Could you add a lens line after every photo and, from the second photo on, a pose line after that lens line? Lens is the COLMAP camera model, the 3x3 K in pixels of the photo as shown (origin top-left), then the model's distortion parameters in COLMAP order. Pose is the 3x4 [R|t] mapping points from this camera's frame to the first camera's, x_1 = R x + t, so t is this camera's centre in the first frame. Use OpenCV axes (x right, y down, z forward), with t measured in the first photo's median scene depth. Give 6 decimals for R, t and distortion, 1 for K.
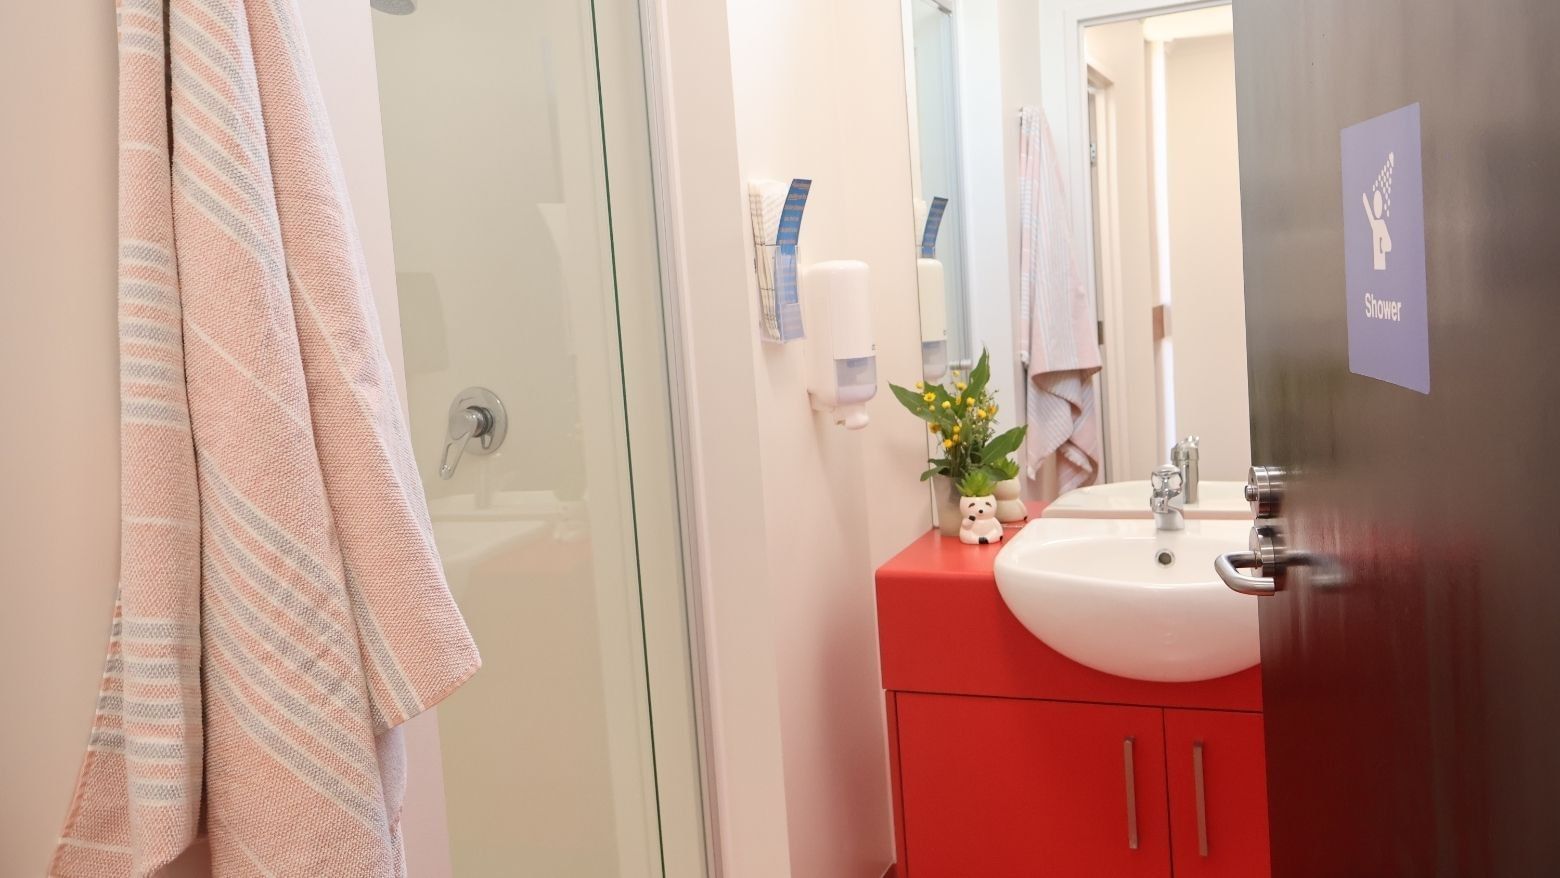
lens RADIAL K [[1353.3, 0, 781.7], [0, 1353.3, 469.1], [0, 0, 1]] dist [-0.002771, 0.006085]
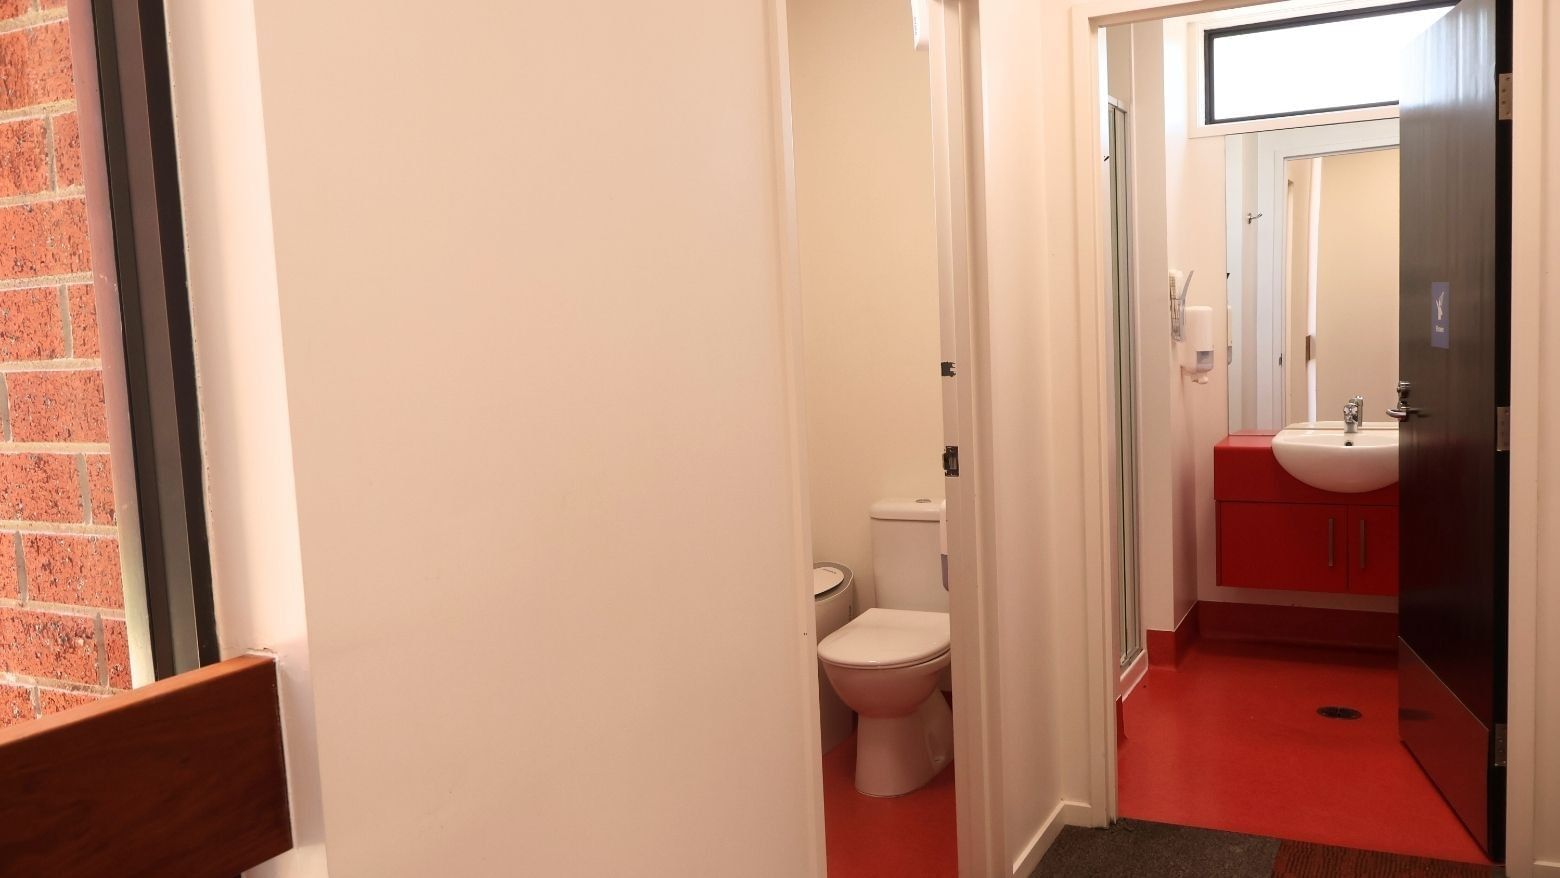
lens RADIAL K [[1310.8, 0, 776.8], [0, 1310.8, 520.0], [0, 0, 1]] dist [0.000875, -0.002492]
pose [[0.995981, 0.040352, -0.079956, -0.492582], [-0.038380, 0.998924, 0.026053, 0.175343], [0.080921, -0.022880, 0.996458, -1.270857]]
